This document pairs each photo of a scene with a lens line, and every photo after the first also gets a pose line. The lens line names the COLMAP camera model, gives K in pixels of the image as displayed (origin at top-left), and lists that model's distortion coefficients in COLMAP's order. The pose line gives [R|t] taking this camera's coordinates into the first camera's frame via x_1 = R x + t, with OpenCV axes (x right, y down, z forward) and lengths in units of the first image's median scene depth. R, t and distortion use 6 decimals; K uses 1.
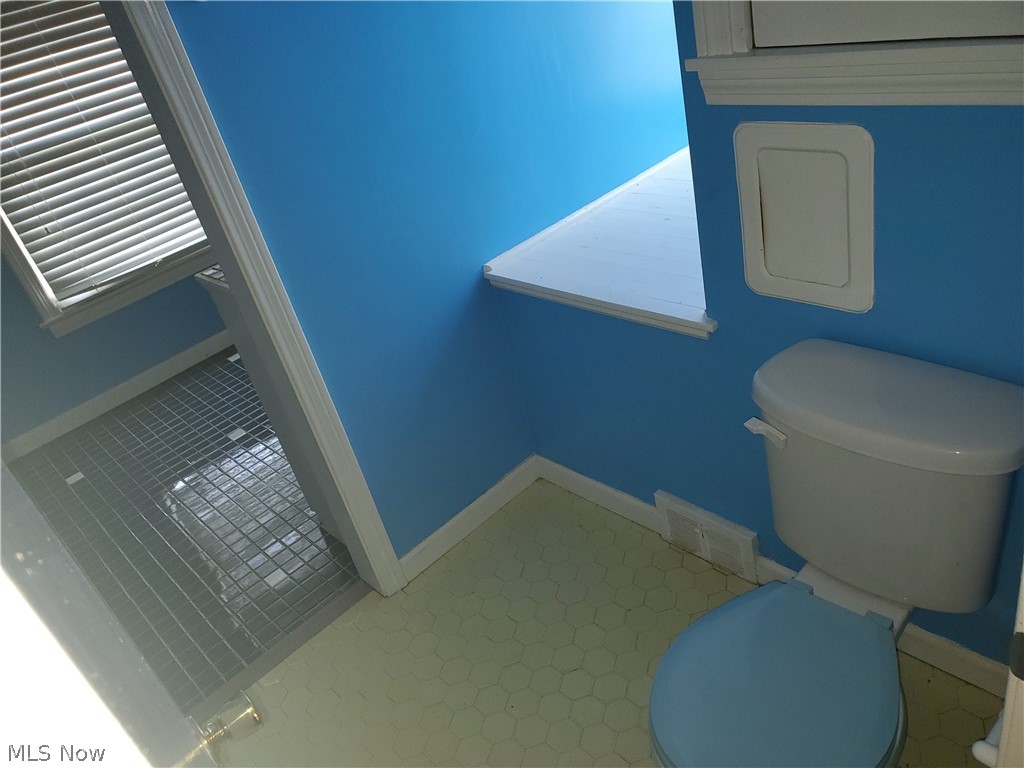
lens RADIAL K [[801.6, 0, 512.0], [0, 801.6, 384.0], [0, 0, 1]] dist [0.029101, 0.001480]
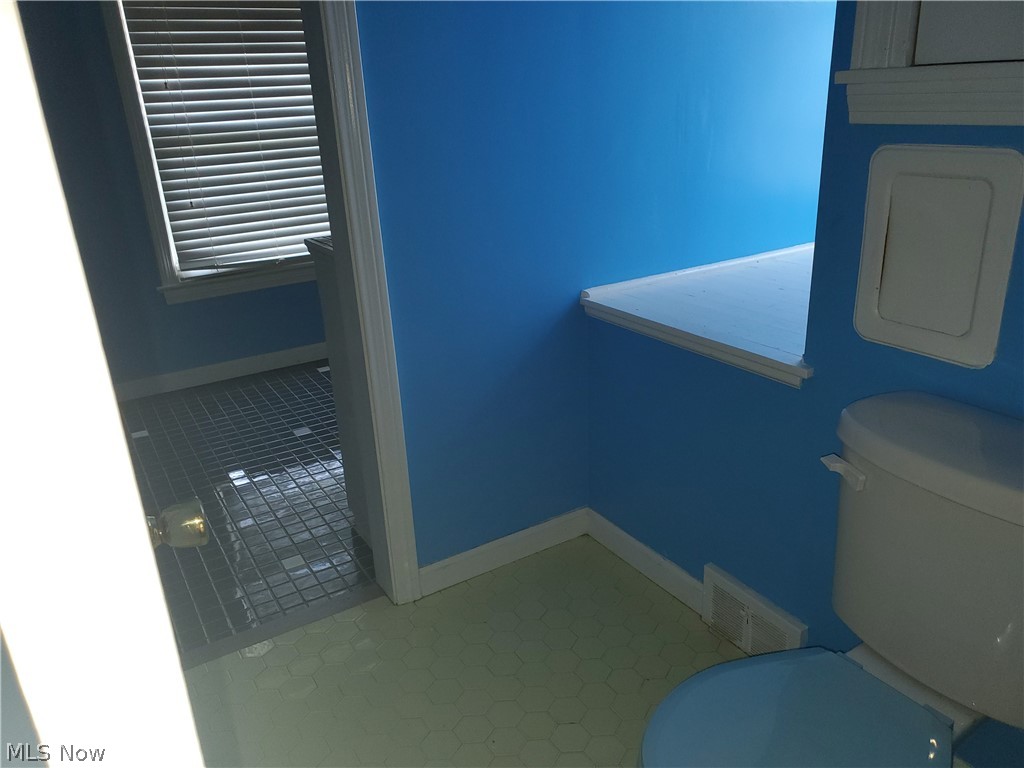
lens RADIAL K [[795.0, 0, 538.3], [0, 795.0, 381.0], [0, 0, 1]] dist [0.028398, 0.001724]
pose [[0.966057, 0.239155, -0.097662, 0.030900], [-0.251563, 0.956890, -0.145183, 0.107343], [0.058730, 0.164823, 0.984573, 0.056771]]
